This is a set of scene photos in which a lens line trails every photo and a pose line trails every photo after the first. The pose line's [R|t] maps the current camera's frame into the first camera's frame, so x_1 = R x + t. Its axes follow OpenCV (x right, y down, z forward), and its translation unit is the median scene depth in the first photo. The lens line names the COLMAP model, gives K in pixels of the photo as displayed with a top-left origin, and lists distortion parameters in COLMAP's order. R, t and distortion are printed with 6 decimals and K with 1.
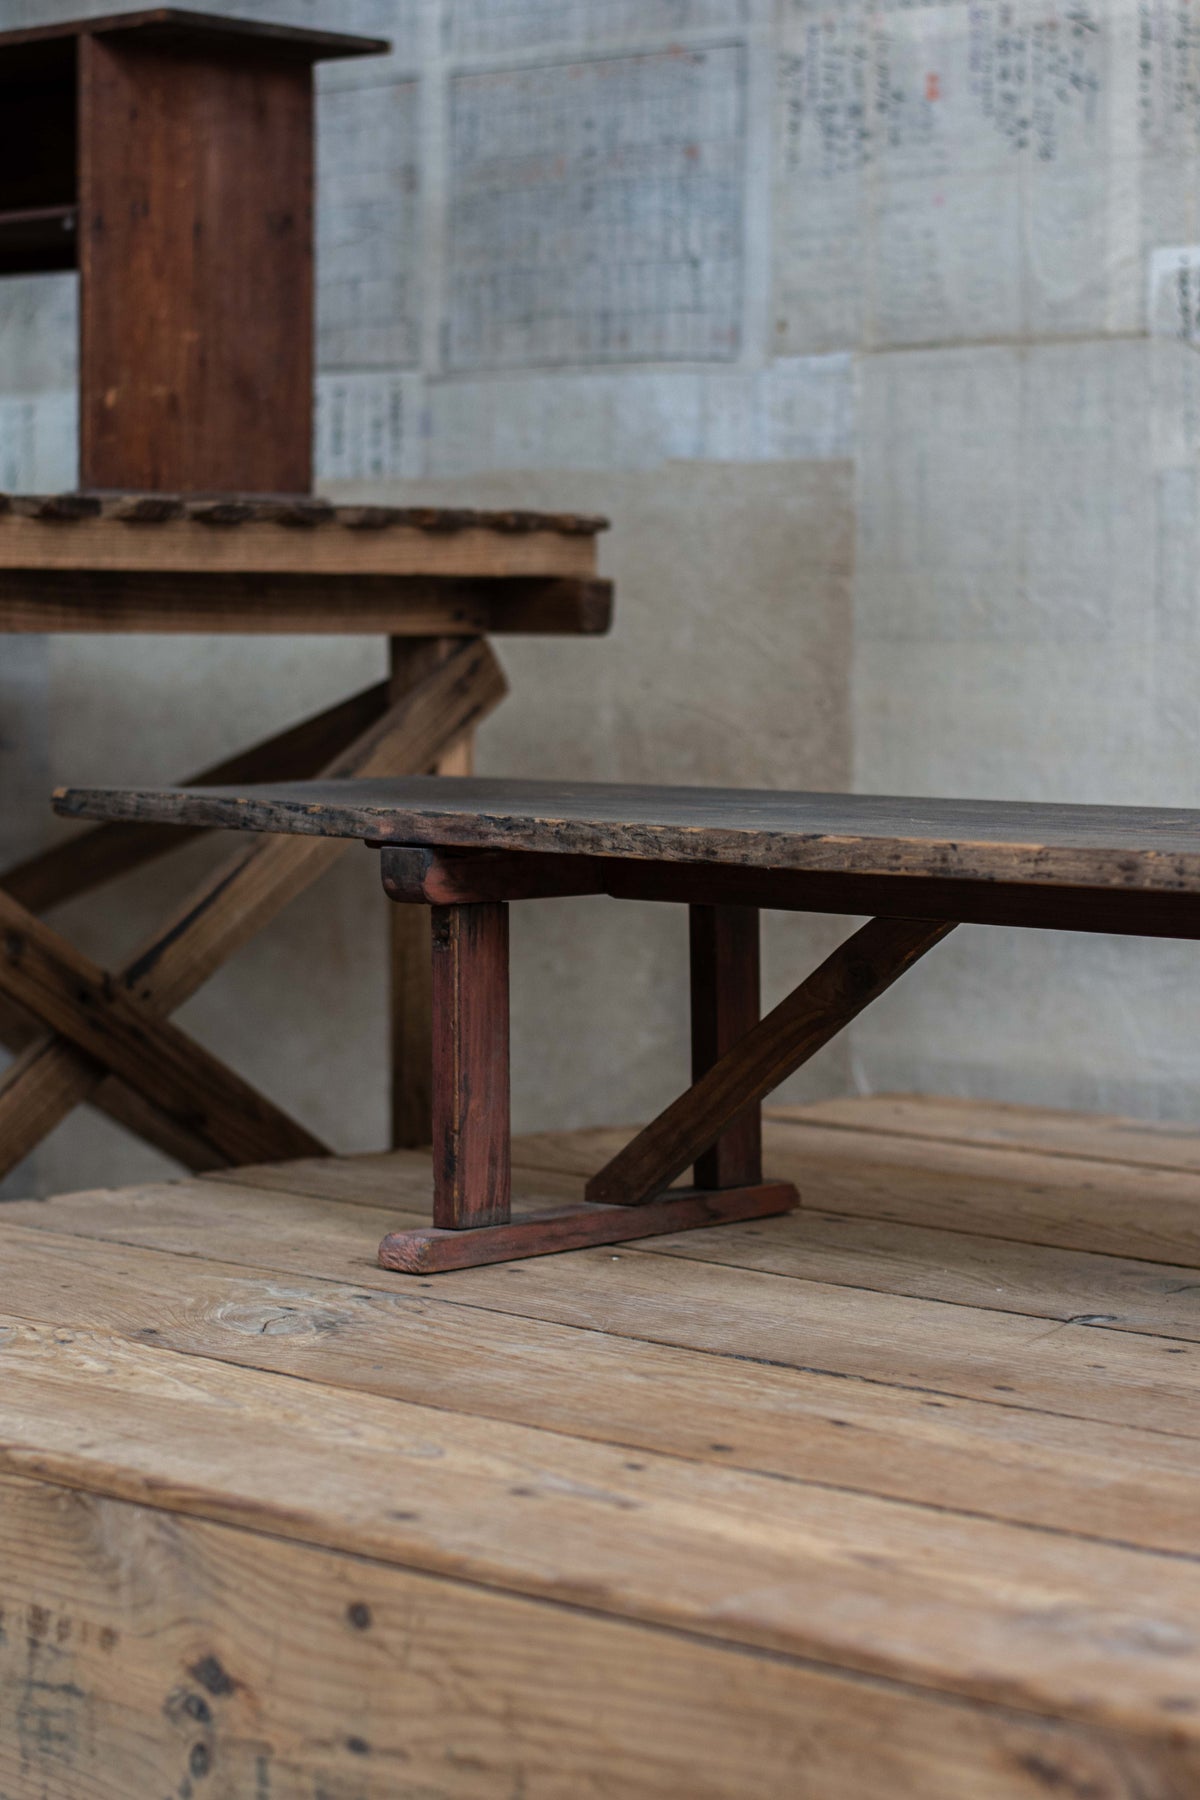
lens RADIAL K [[4014.6, 0, 595.8], [0, 4014.6, 905.2], [0, 0, 1]] dist [-0.080690, 0.000000]
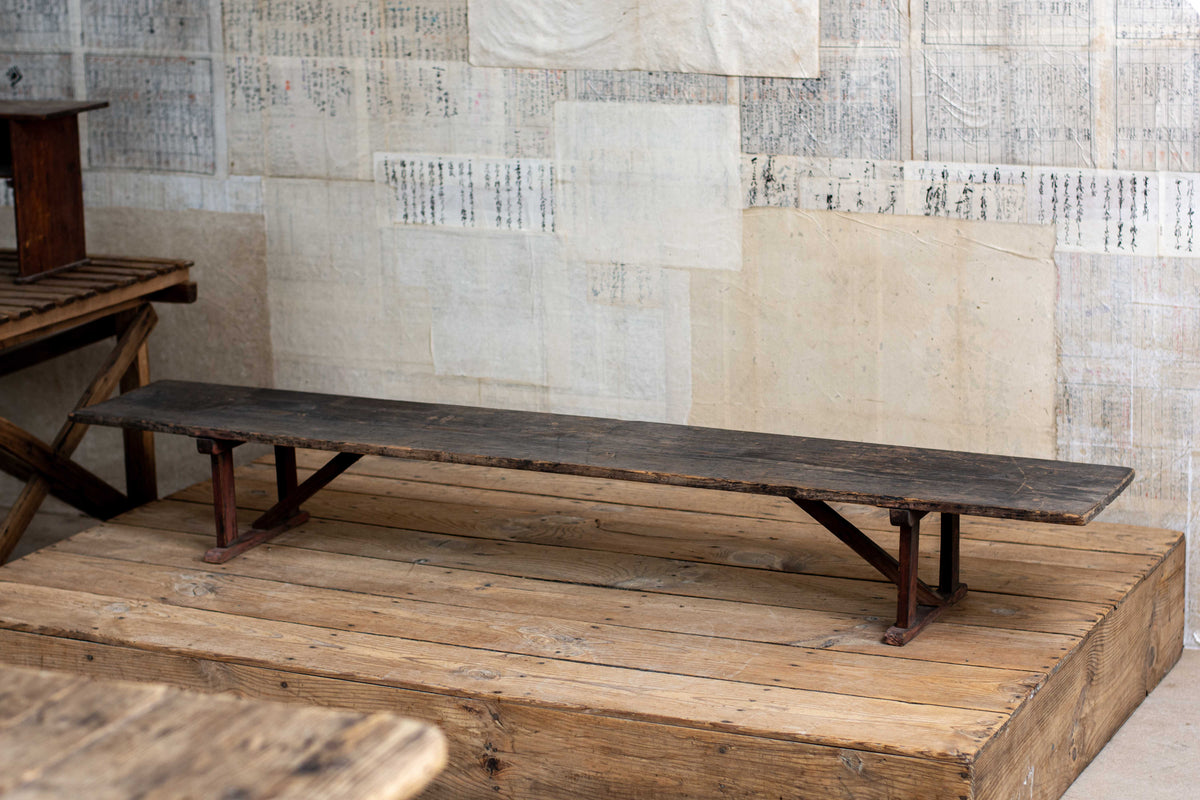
lens RADIAL K [[2842.5, 0, 600.6], [0, 2842.5, 398.2], [0, 0, 1]] dist [-0.035882, 0.000000]
pose [[0.950773, -0.093924, 0.295313, -0.326778], [0.044171, 0.984307, 0.170847, -0.332390], [-0.306725, -0.149392, 0.940001, -0.999648]]
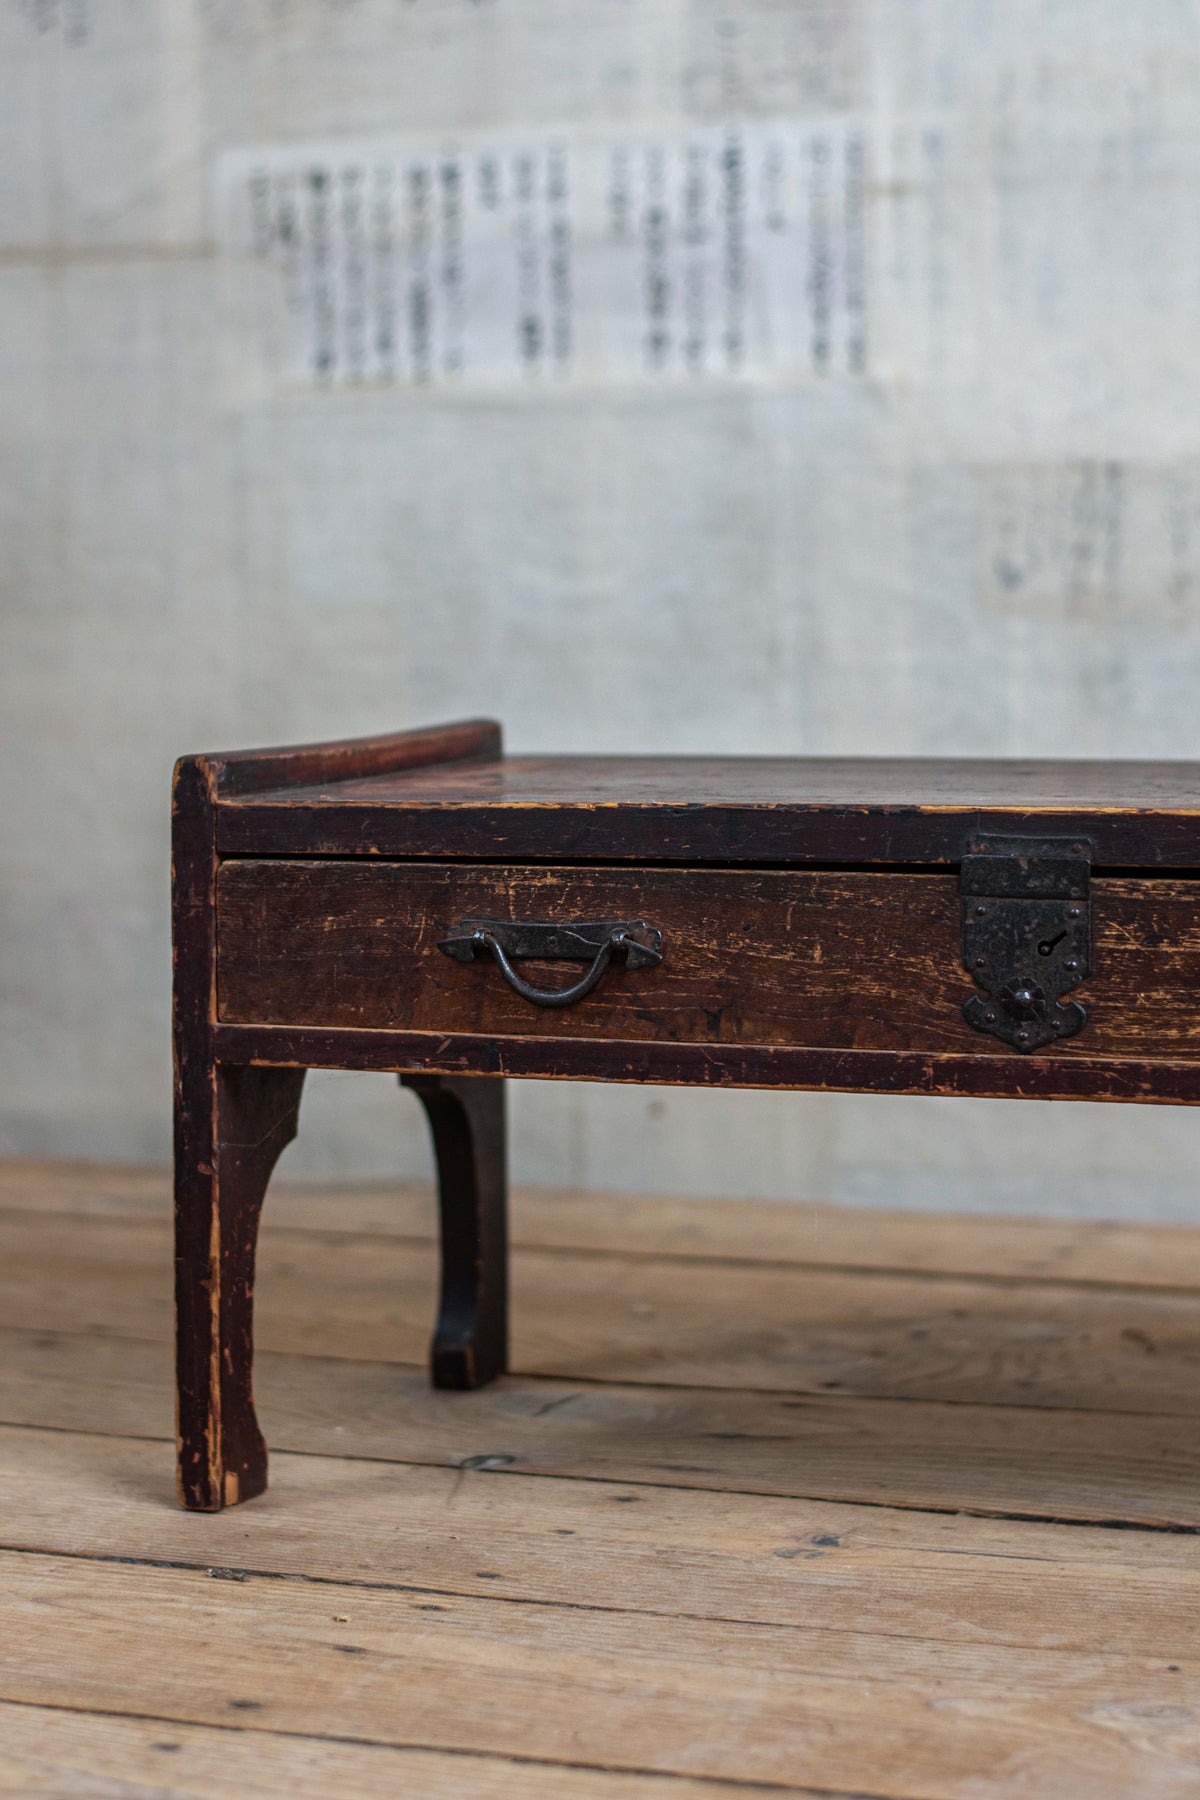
lens RADIAL K [[4263.7, 0, 595.6], [0, 4263.7, 897.8], [0, 0, 1]] dist [-0.035882, 0.000000]
pose [[0.929600, -0.043000, 0.366053, -0.124287], [0.037063, 0.999043, 0.023234, -0.023387], [-0.366701, -0.008031, 0.930304, 0.128191]]
